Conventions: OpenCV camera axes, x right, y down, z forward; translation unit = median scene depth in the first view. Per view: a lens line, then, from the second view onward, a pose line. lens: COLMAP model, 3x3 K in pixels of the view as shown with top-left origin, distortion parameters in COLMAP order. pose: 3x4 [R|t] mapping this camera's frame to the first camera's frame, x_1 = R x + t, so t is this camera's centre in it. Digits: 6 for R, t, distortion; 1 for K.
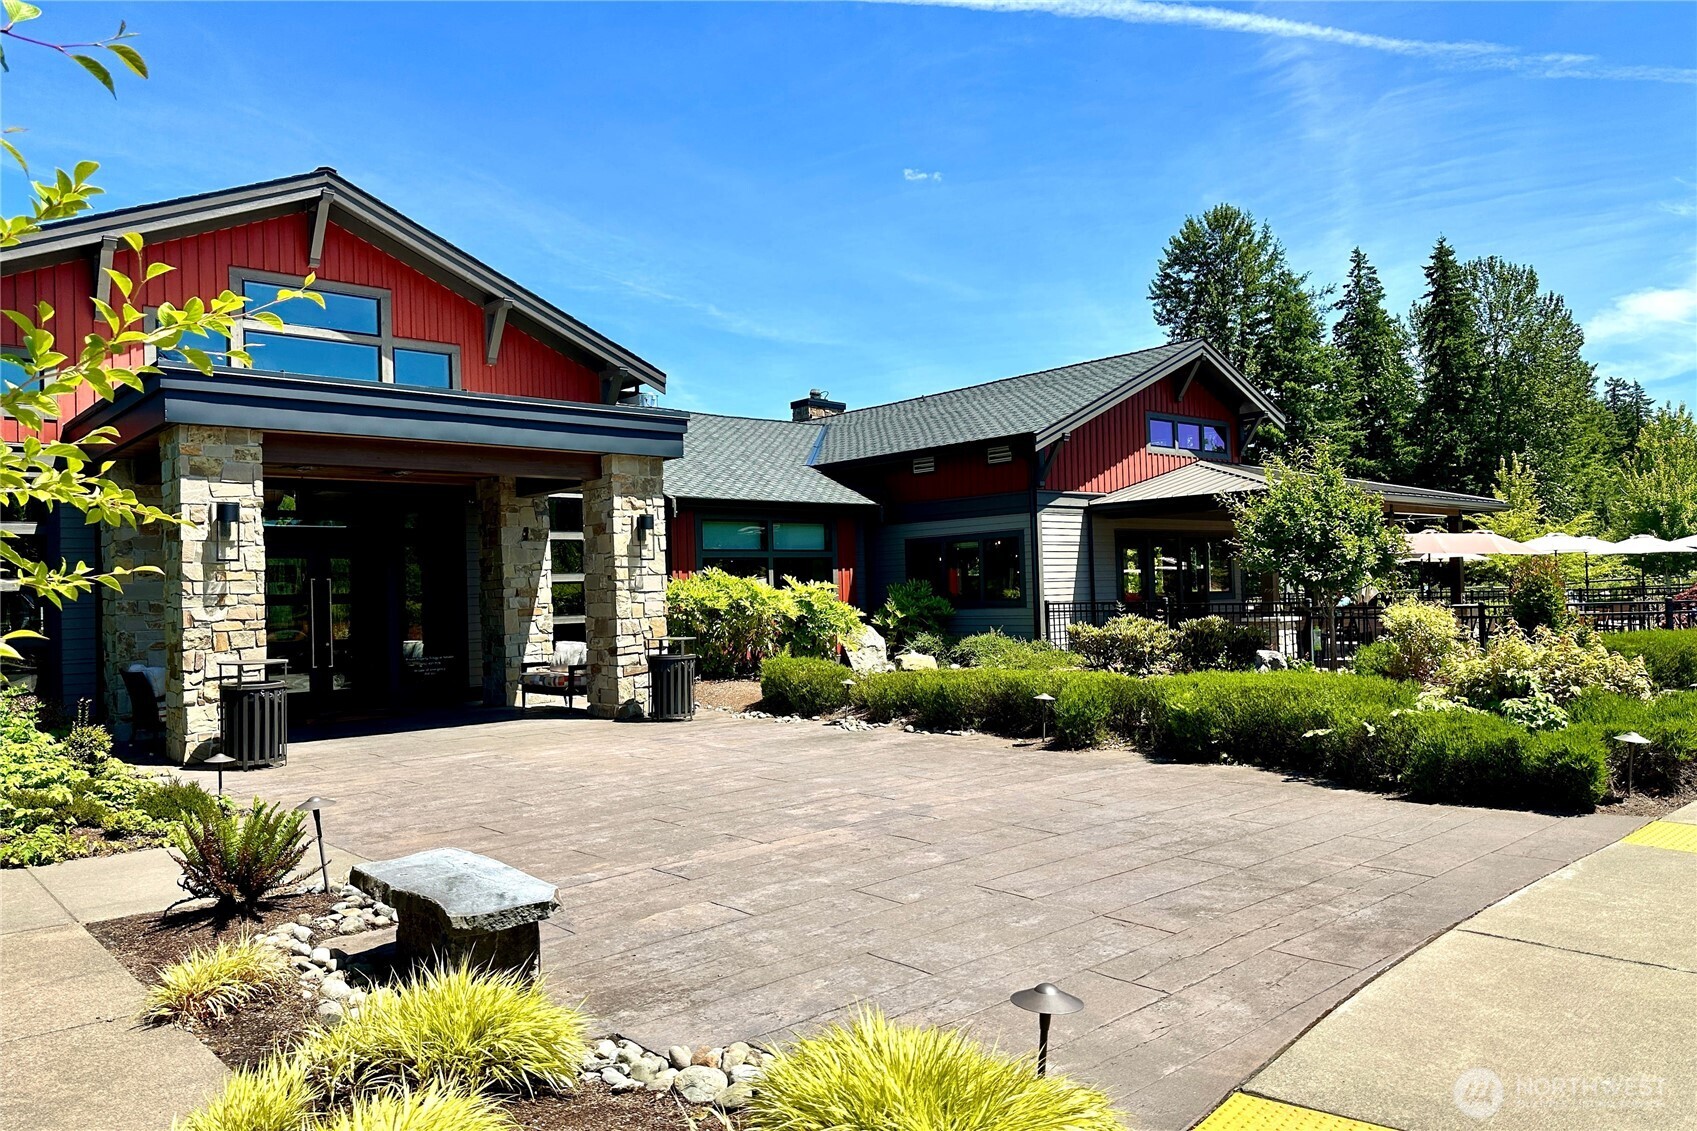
lens RADIAL K [[1153.3, 0, 848.5], [0, 1153.3, 565.5], [0, 0, 1]] dist [-0.000163, -0.000843]
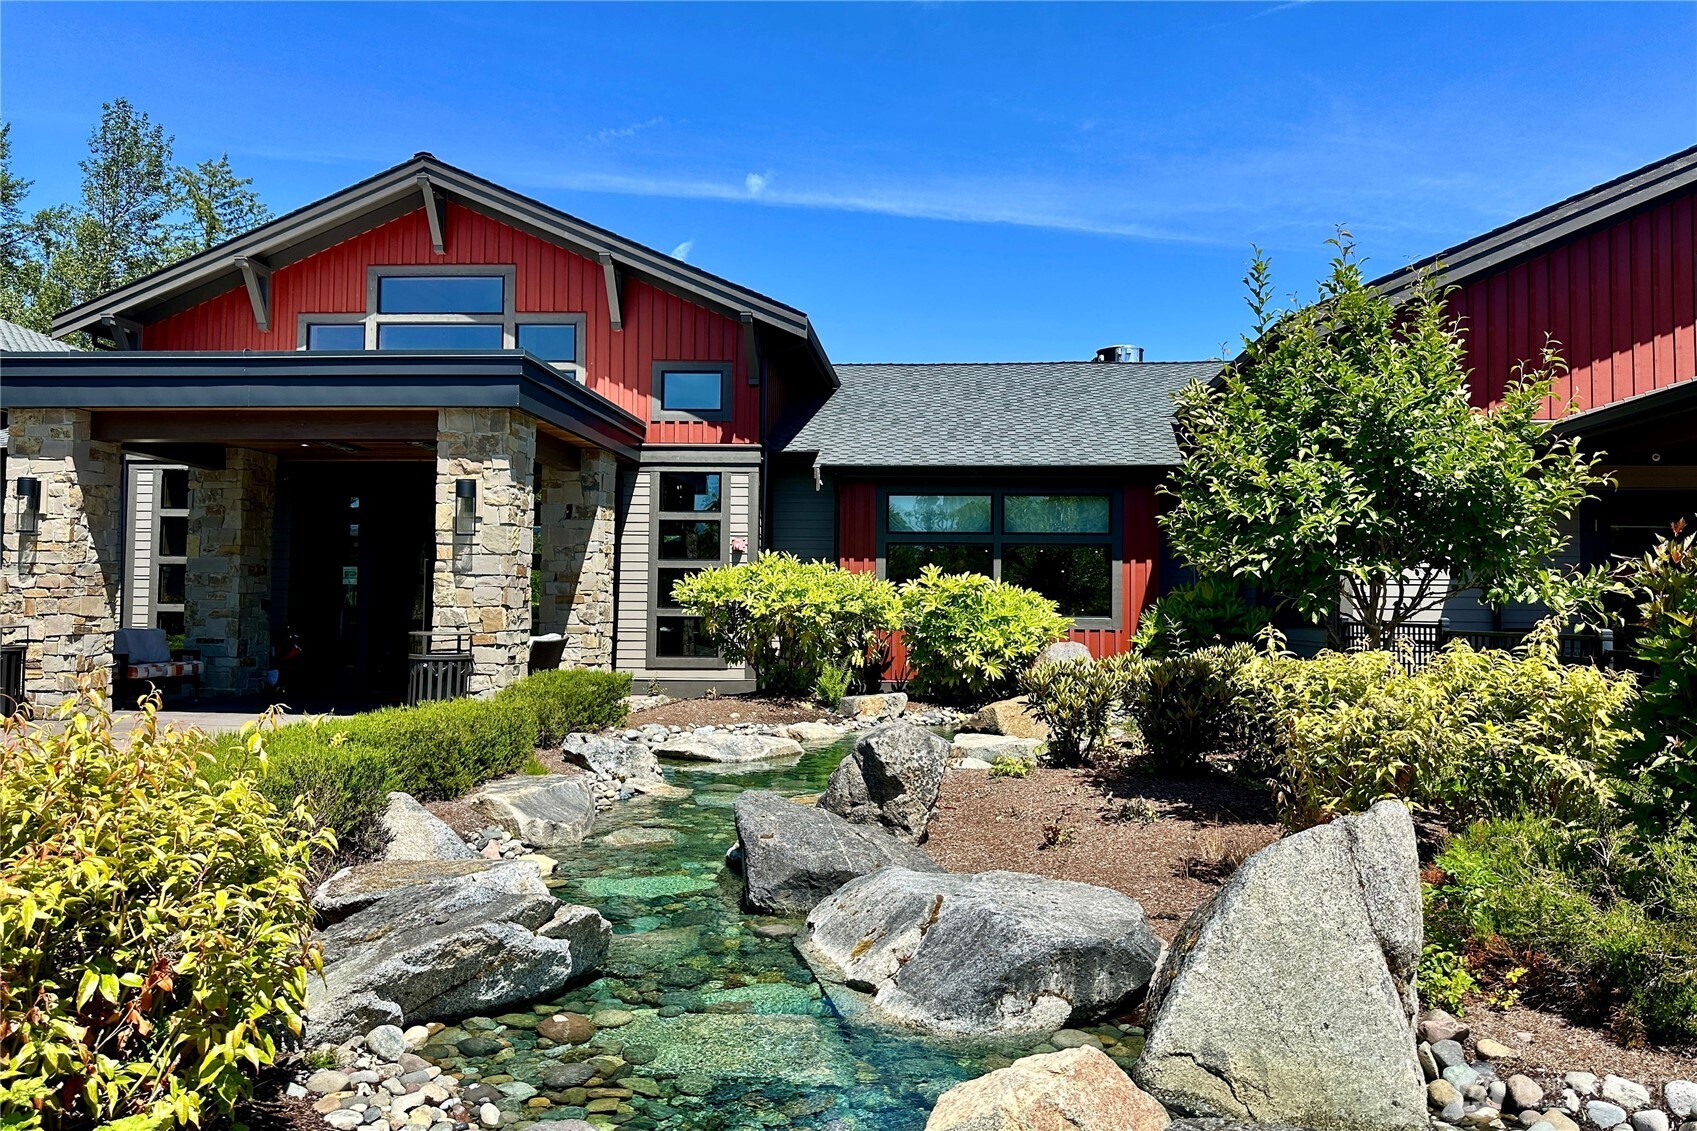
lens RADIAL K [[1153.3, 0, 848.5], [0, 1153.3, 565.5], [0, 0, 1]] dist [-0.000163, -0.000843]
pose [[0.690366, 0.010780, -0.723380, 0.548493], [-0.013984, 0.999901, 0.001556, 0.010505], [0.723325, 0.009041, 0.690448, 0.581853]]
